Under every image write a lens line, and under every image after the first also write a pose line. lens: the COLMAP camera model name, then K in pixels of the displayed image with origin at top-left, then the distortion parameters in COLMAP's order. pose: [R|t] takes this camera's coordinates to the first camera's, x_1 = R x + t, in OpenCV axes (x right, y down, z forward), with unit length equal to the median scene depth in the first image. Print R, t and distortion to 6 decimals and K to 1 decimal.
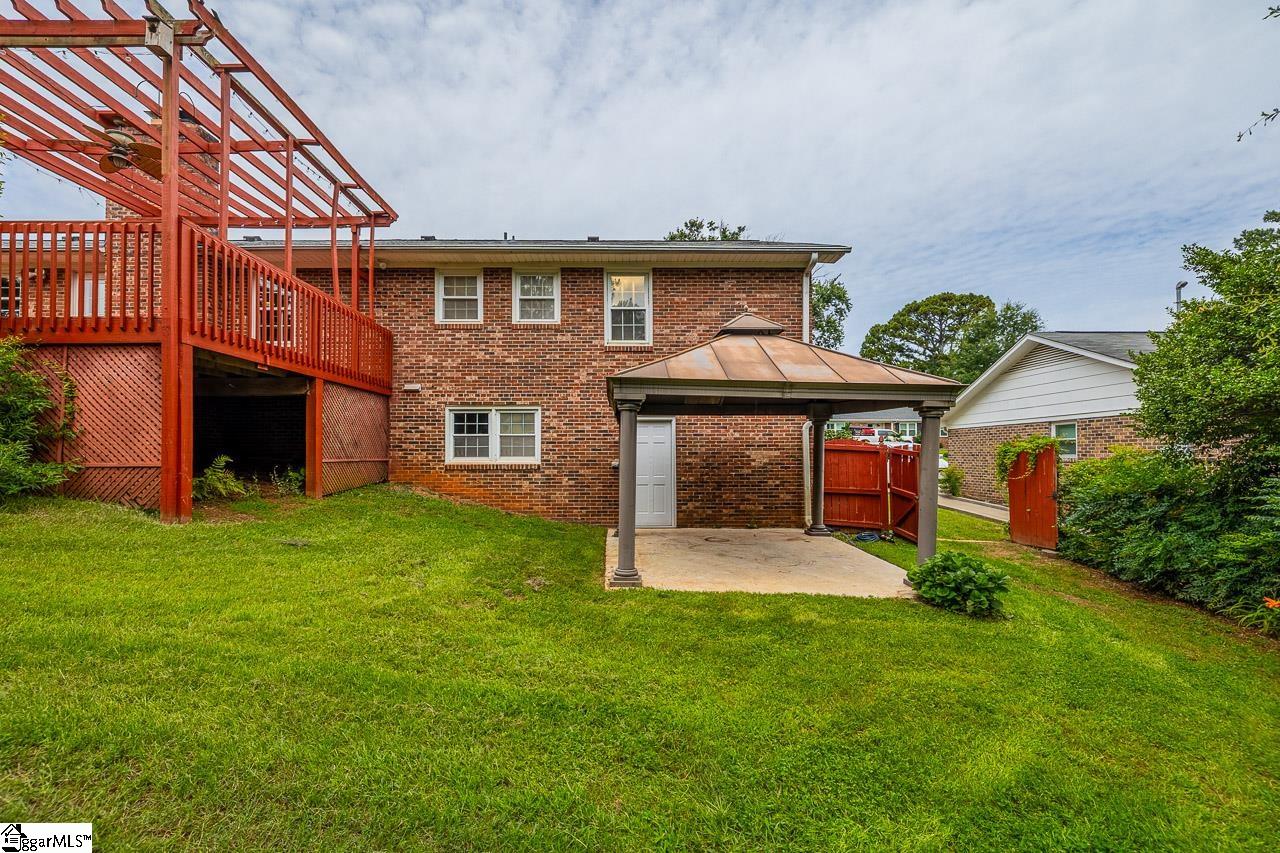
lens RADIAL K [[497.4, 0, 638.4], [0, 497.4, 422.7], [0, 0, 1]] dist [0.001062, -0.000407]
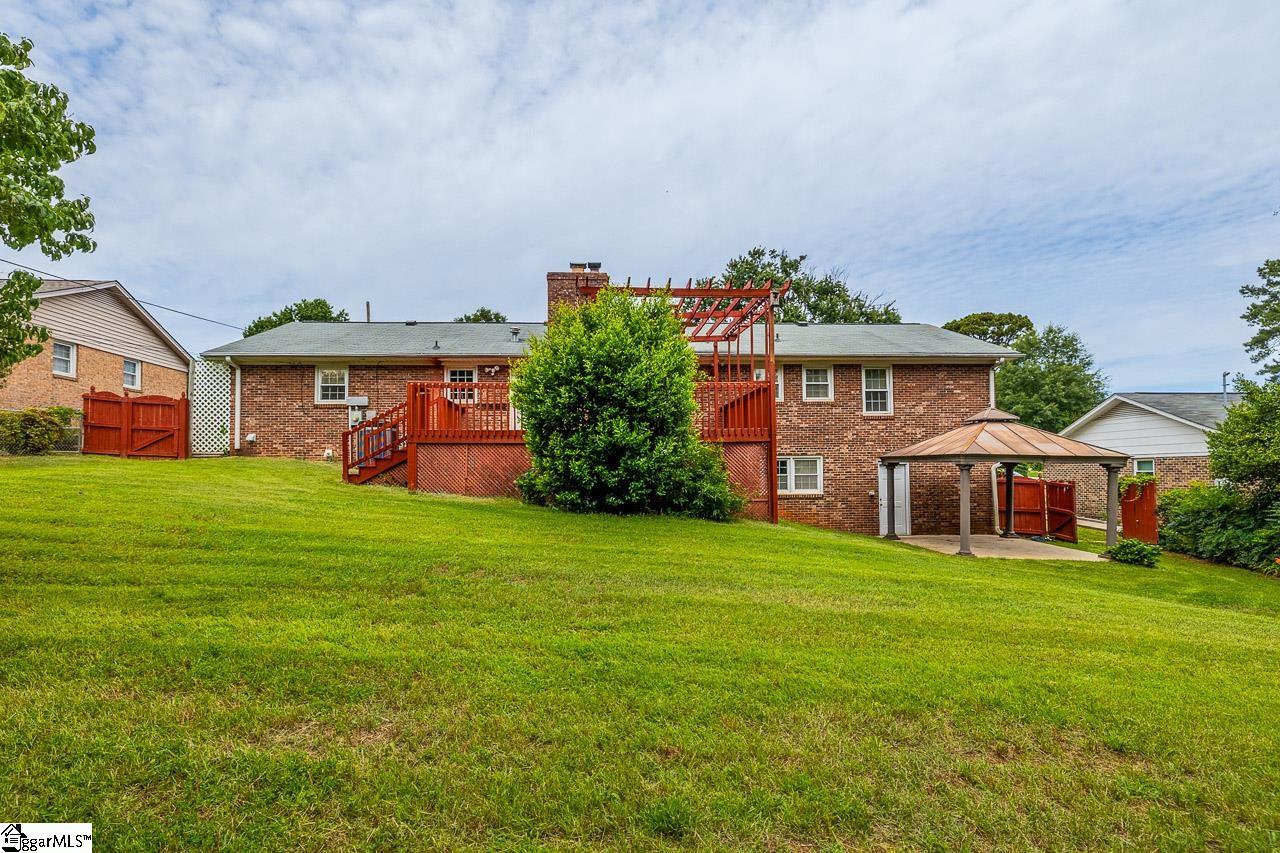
lens RADIAL K [[564.8, 0, 641.4], [0, 564.8, 427.5], [0, 0, 1]] dist [0.002848, -0.000383]
pose [[0.999051, -0.003621, 0.043406, -0.818838], [0.004259, 0.999884, -0.014612, -0.095980], [-0.043348, 0.014783, 0.998951, -0.691355]]
